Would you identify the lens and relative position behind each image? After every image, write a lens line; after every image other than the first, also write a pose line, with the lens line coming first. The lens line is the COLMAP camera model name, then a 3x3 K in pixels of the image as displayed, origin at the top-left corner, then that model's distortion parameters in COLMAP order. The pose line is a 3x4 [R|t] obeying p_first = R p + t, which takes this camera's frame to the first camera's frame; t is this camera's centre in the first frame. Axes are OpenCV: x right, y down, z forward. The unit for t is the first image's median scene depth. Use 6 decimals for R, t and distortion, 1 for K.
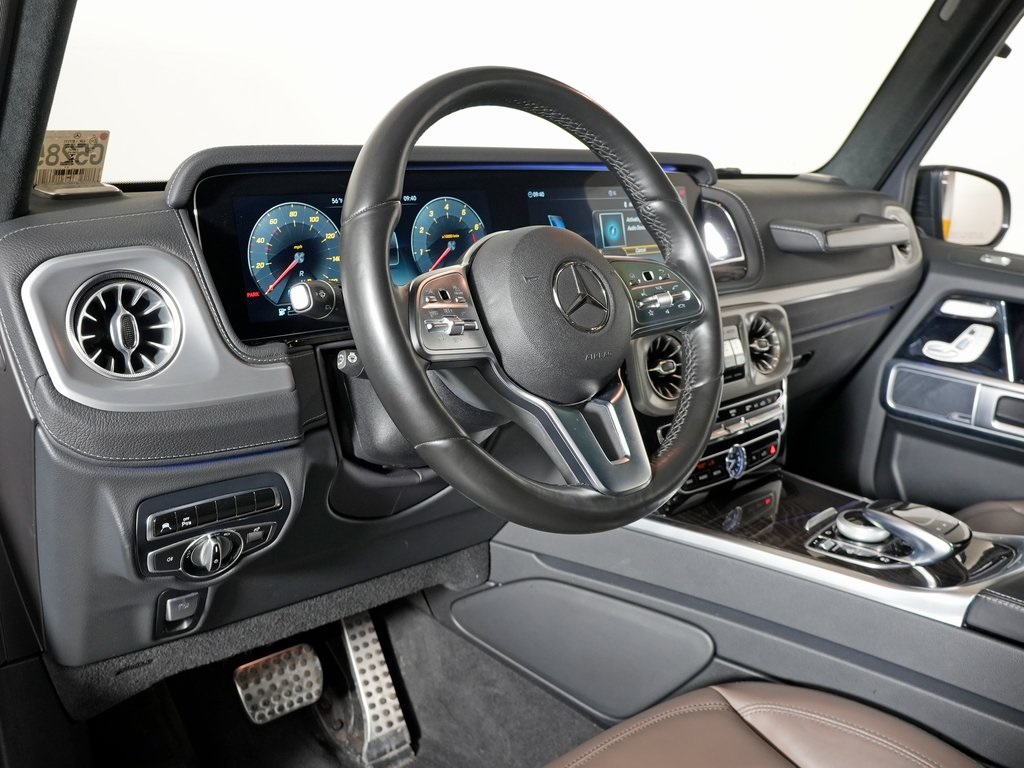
lens RADIAL K [[884.2, 0, 511.0], [0, 884.2, 387.5], [0, 0, 1]] dist [-0.104922, 0.019432]
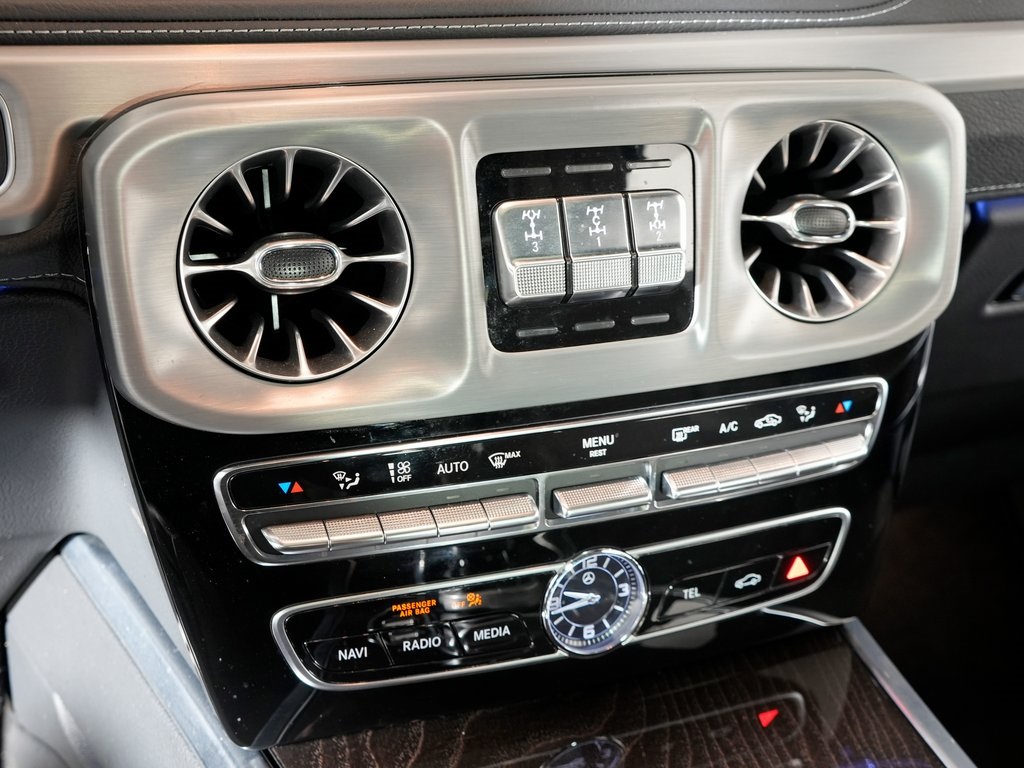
lens RADIAL K [[1291.6, 0, 514.9], [0, 1291.6, 379.8], [0, 0, 1]] dist [0.043467, 0.000000]
pose [[0.935827, 0.187724, -0.298309, 0.375657], [-0.131516, 0.971216, 0.198602, -0.079489], [0.327005, -0.146624, 0.933579, 0.636121]]
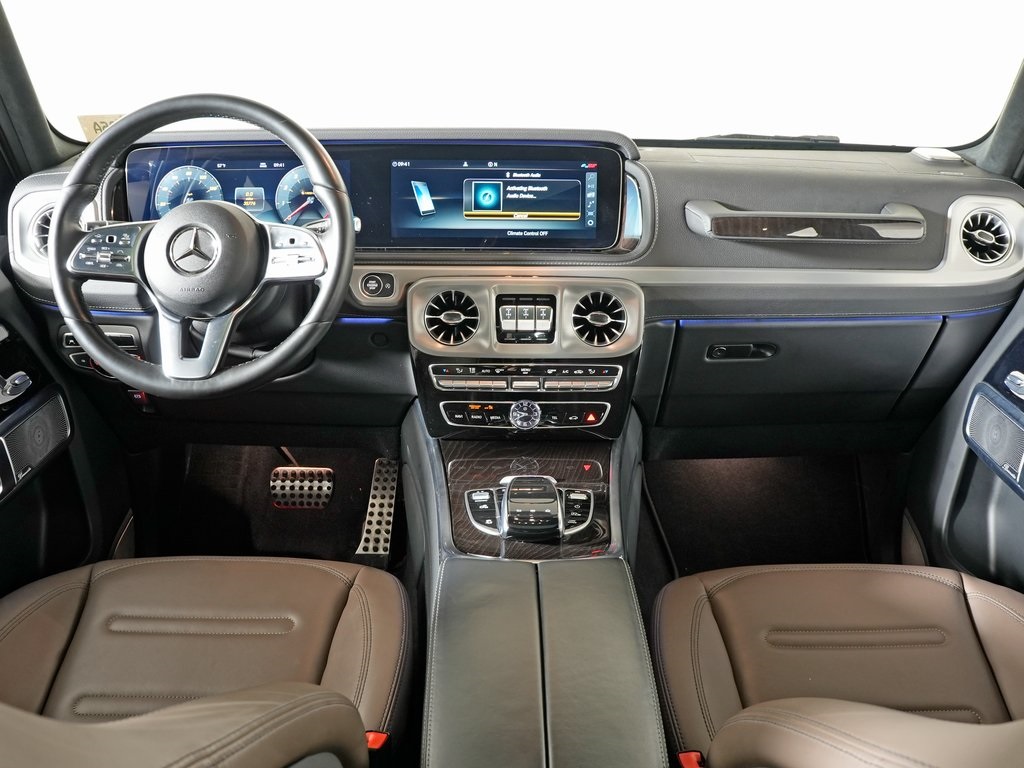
lens RADIAL K [[884.2, 0, 514.7], [0, 884.2, 380.7], [0, 0, 1]] dist [-0.104922, 0.019432]
pose [[0.736903, 0.231794, -0.635016, 1.026171], [-0.167323, 0.972687, 0.160882, -0.147507], [0.654964, -0.012302, 0.755560, 0.152762]]
